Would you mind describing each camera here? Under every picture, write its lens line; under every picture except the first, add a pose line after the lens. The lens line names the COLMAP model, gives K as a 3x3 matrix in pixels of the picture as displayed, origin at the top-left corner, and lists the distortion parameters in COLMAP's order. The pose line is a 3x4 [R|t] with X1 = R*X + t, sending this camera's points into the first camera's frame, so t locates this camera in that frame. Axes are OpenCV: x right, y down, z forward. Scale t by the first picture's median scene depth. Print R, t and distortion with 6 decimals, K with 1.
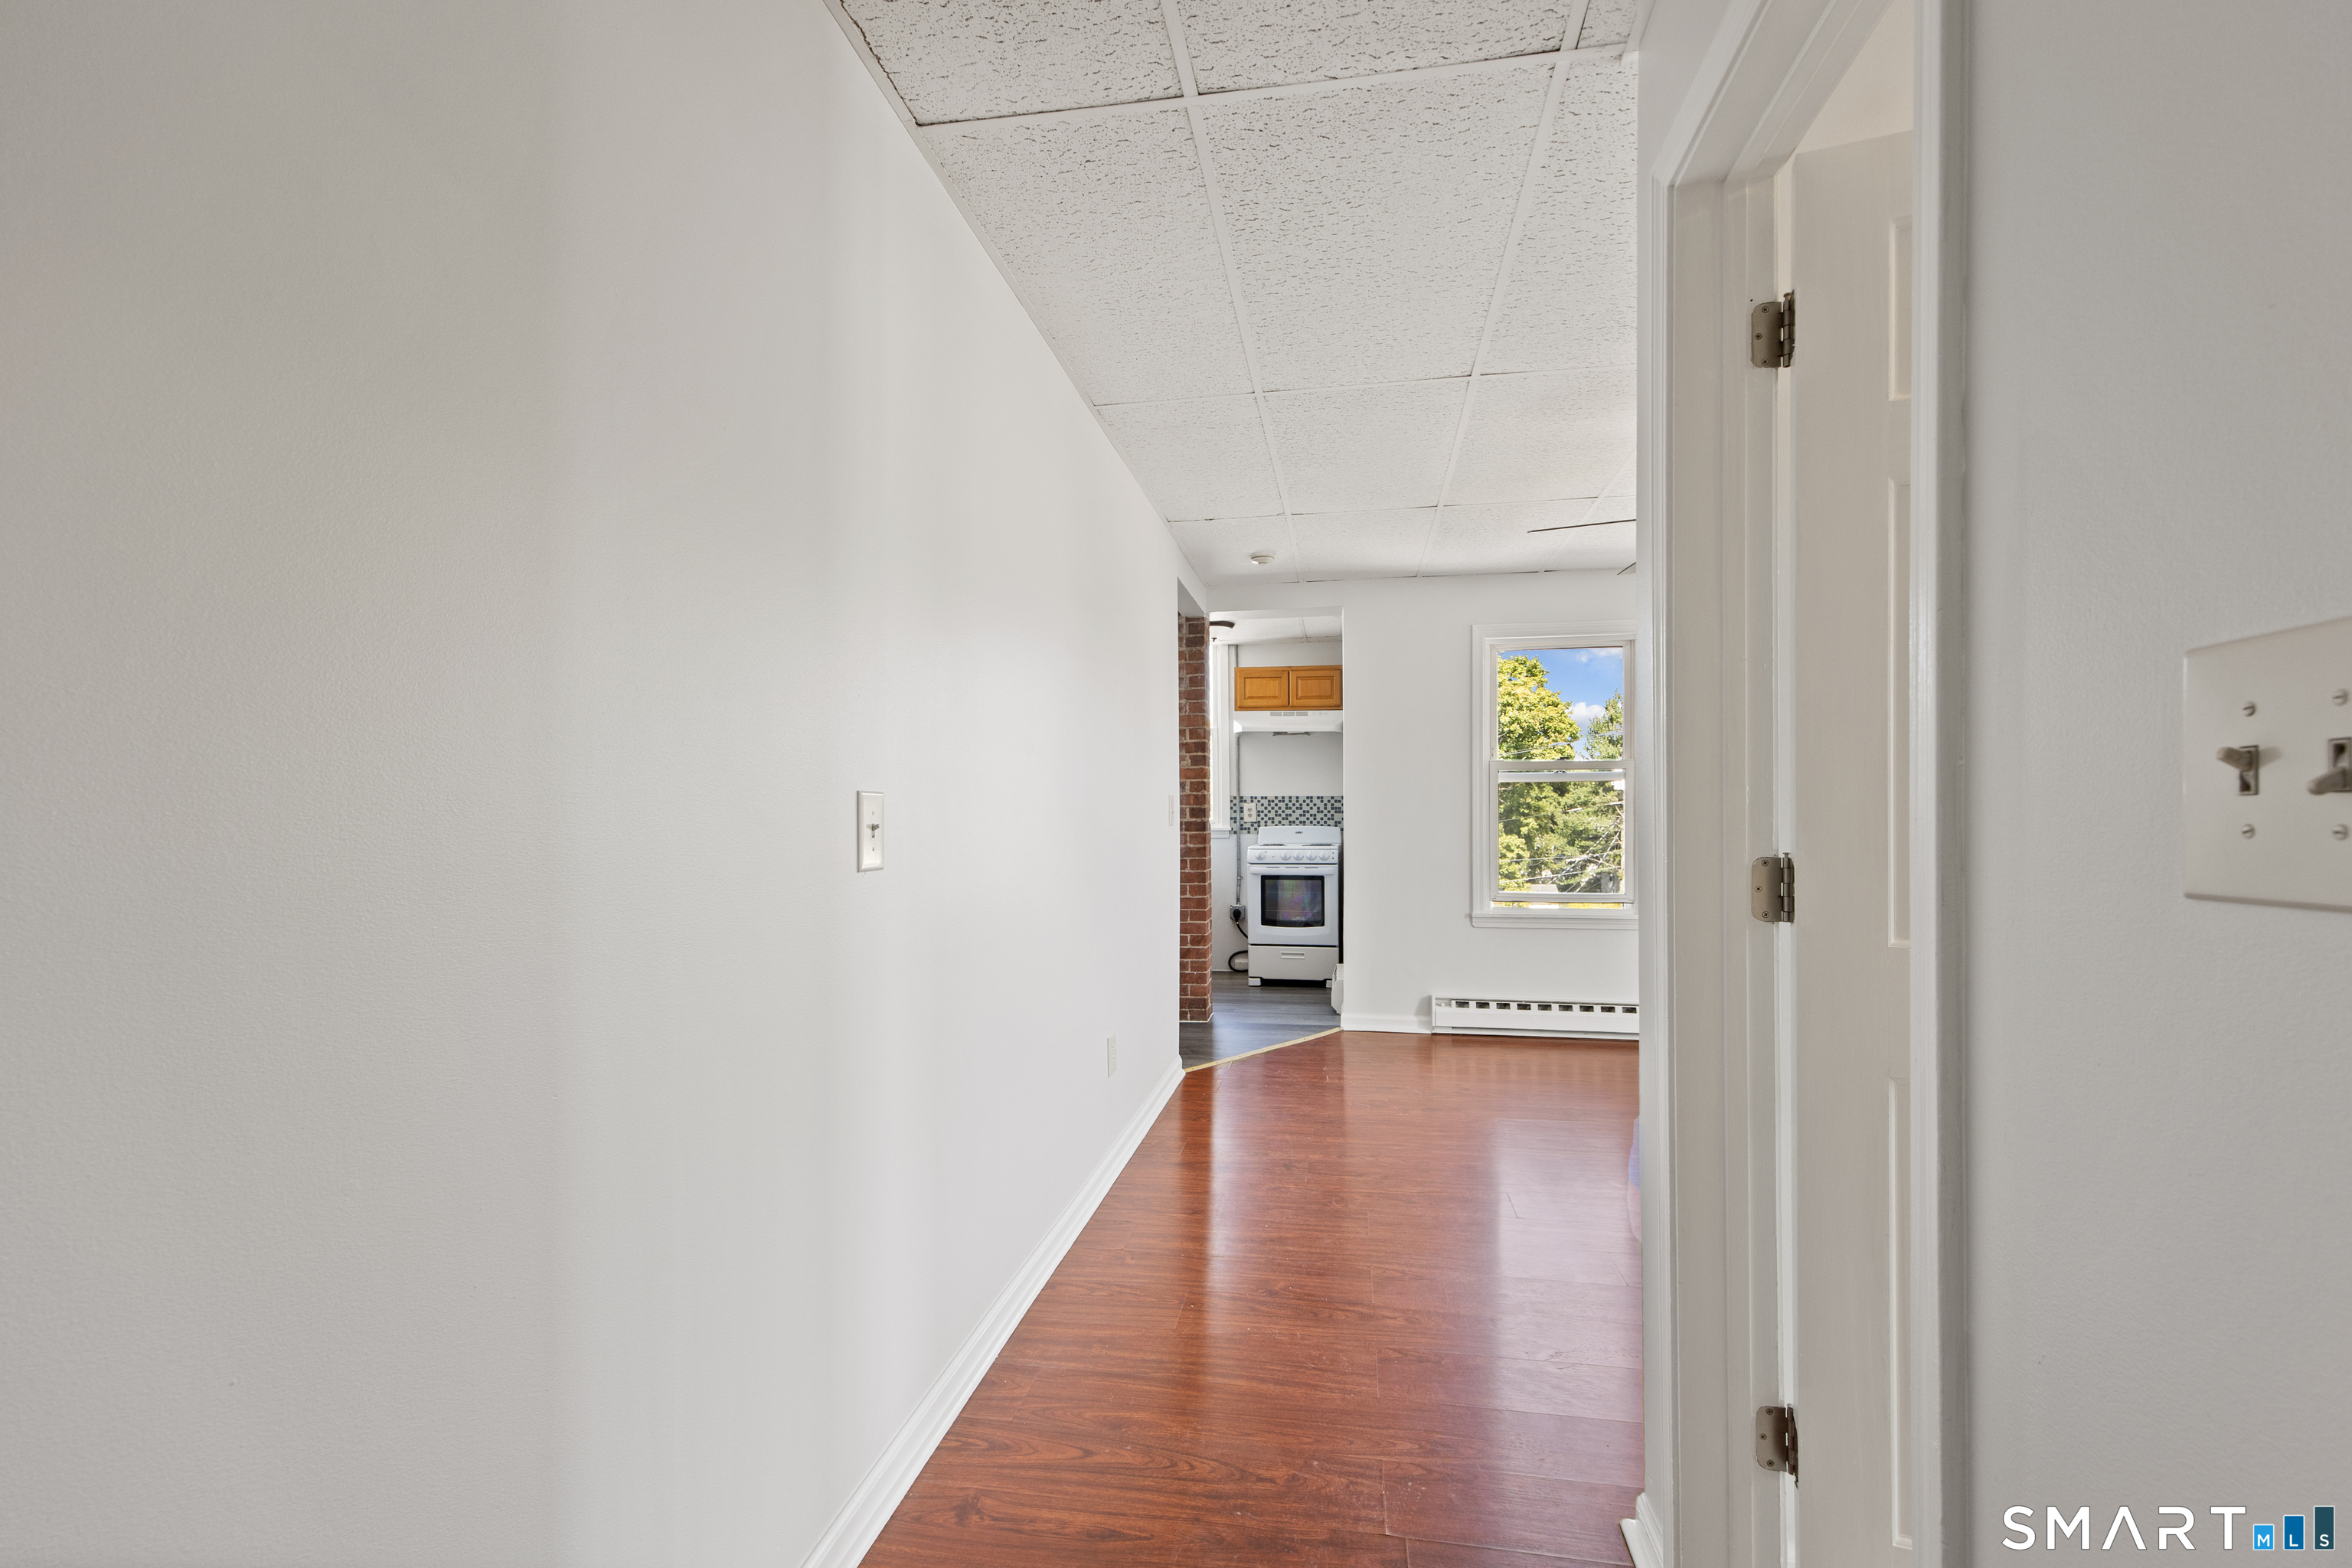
lens RADIAL K [[957.4, 0, 1187.6], [0, 957.4, 790.3], [0, 0, 1]] dist [0.014837, -0.000084]
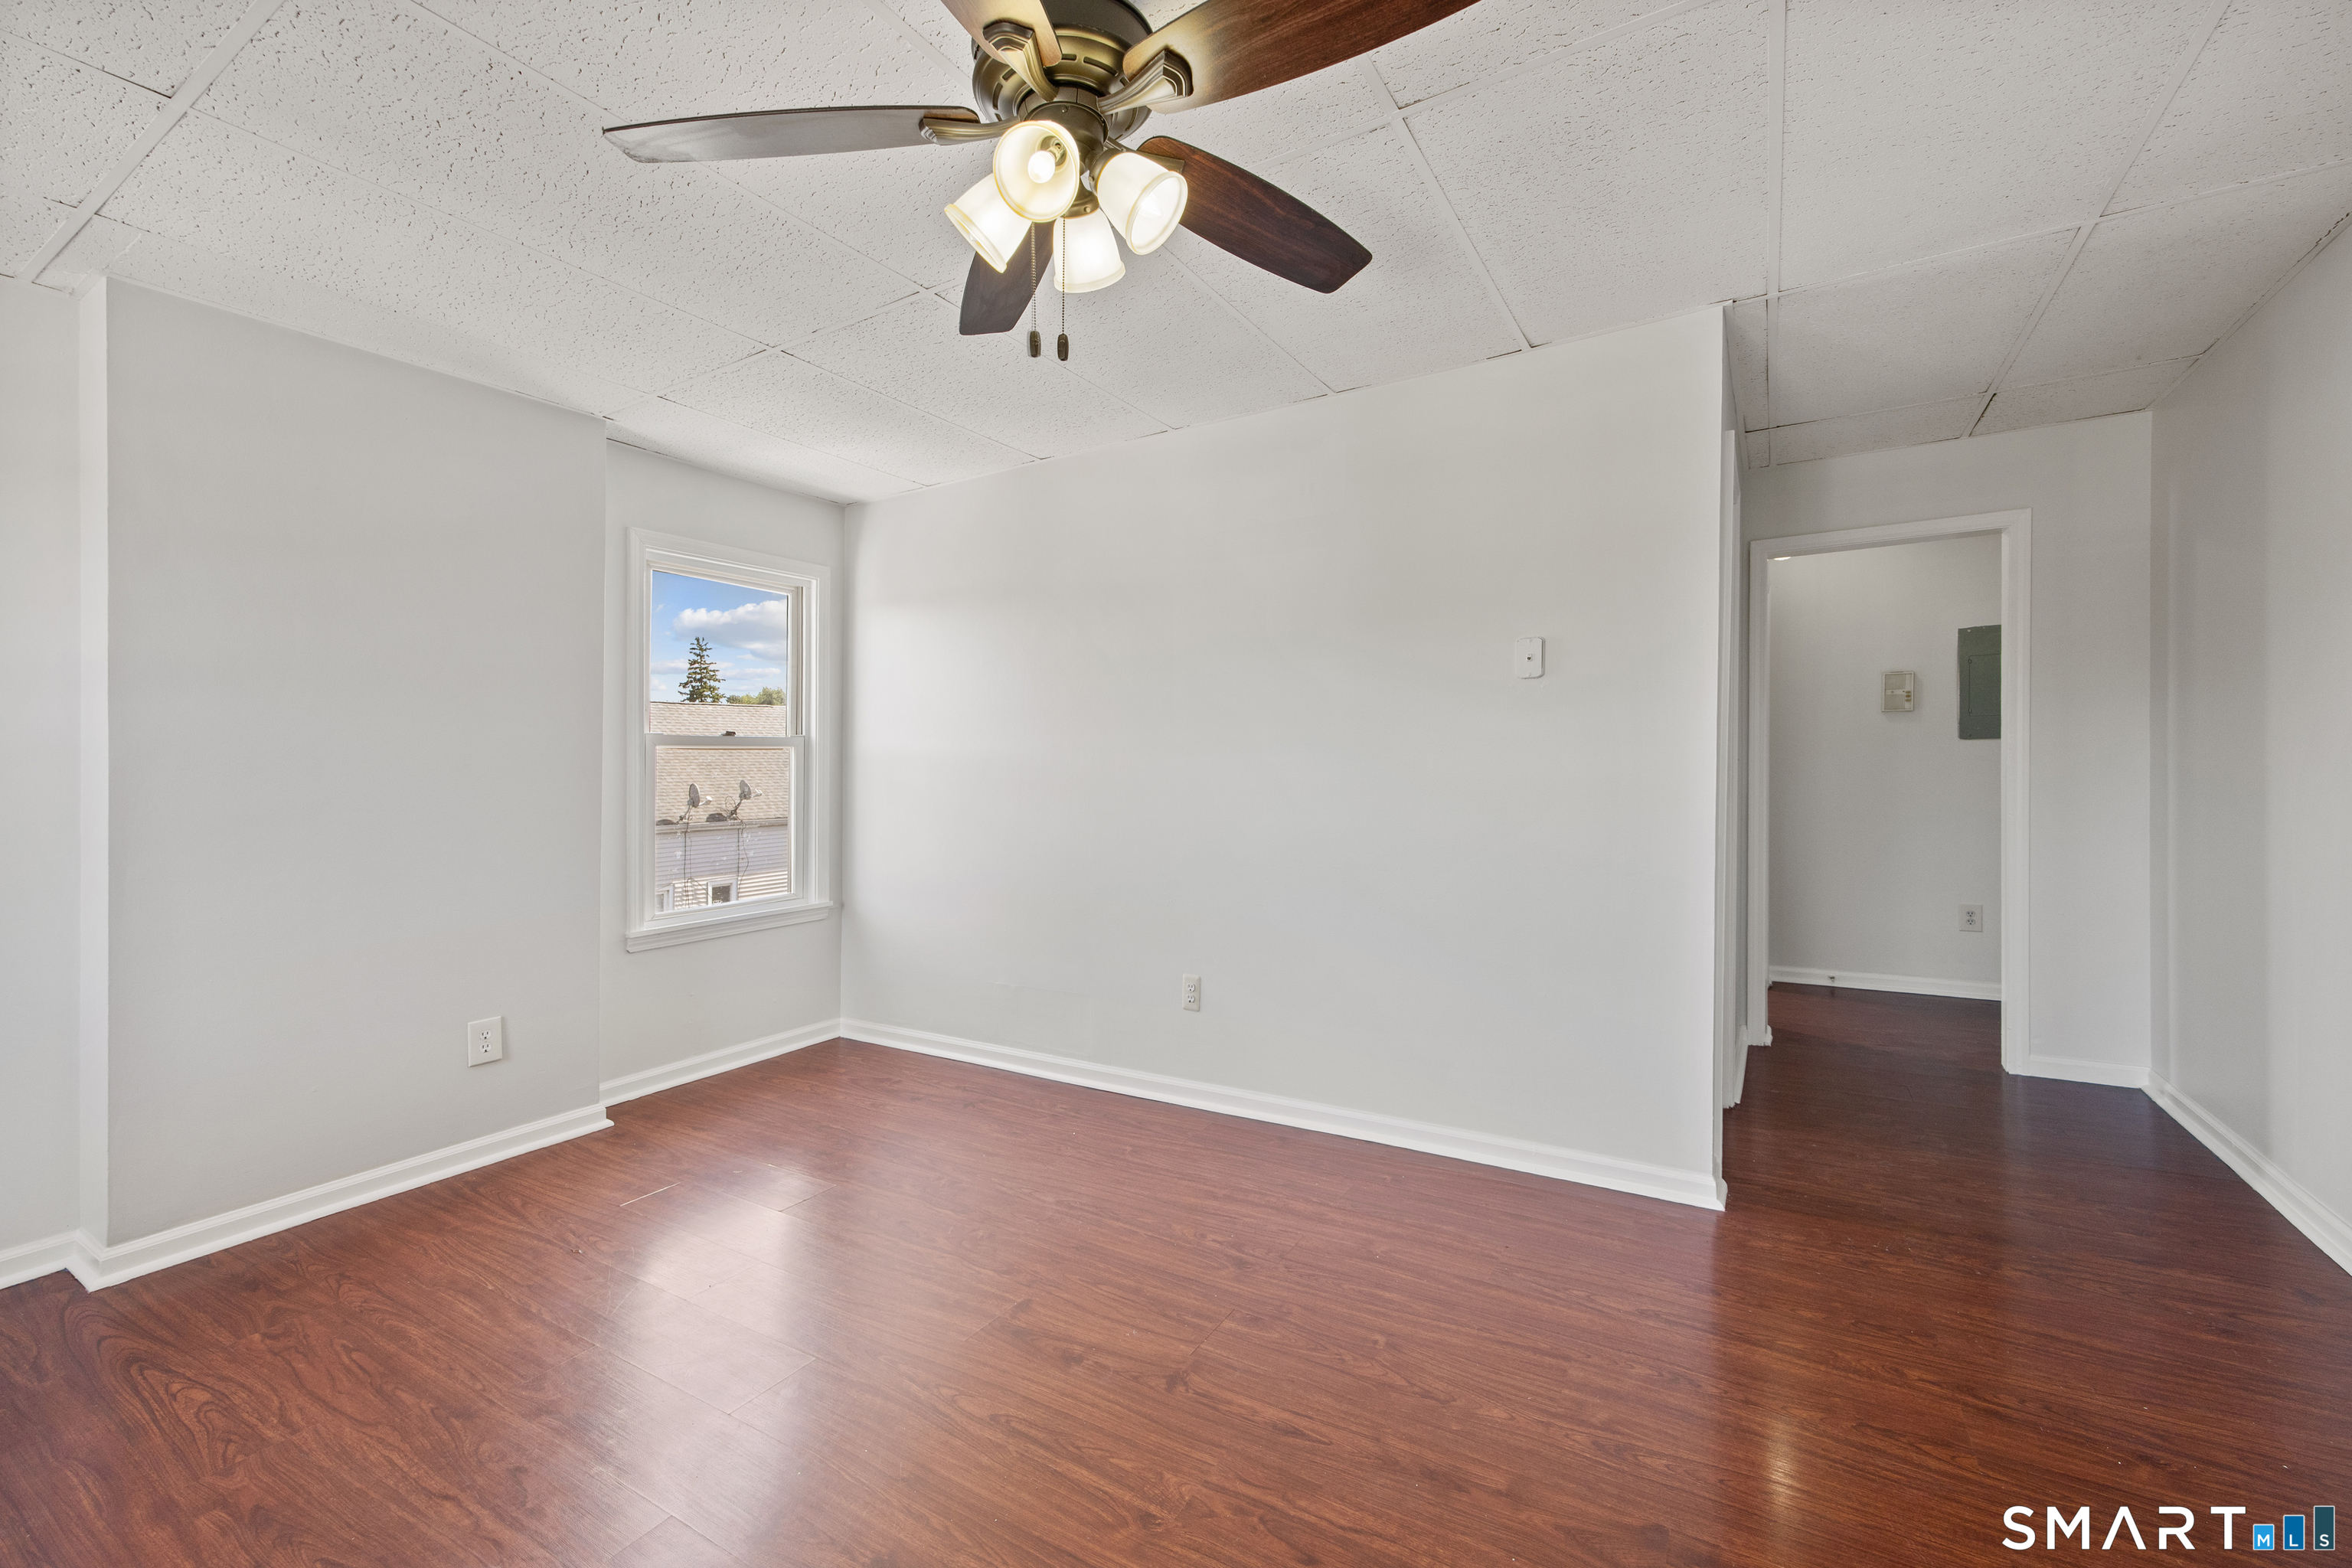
lens RADIAL K [[957.4, 0, 1187.6], [0, 957.4, 790.3], [0, 0, 1]] dist [0.014837, -0.000084]
pose [[-0.932868, -0.003010, 0.360206, 0.475594], [0.004803, 0.999772, 0.020792, 0.026332], [-0.360187, 0.021126, -0.932641, 1.880549]]
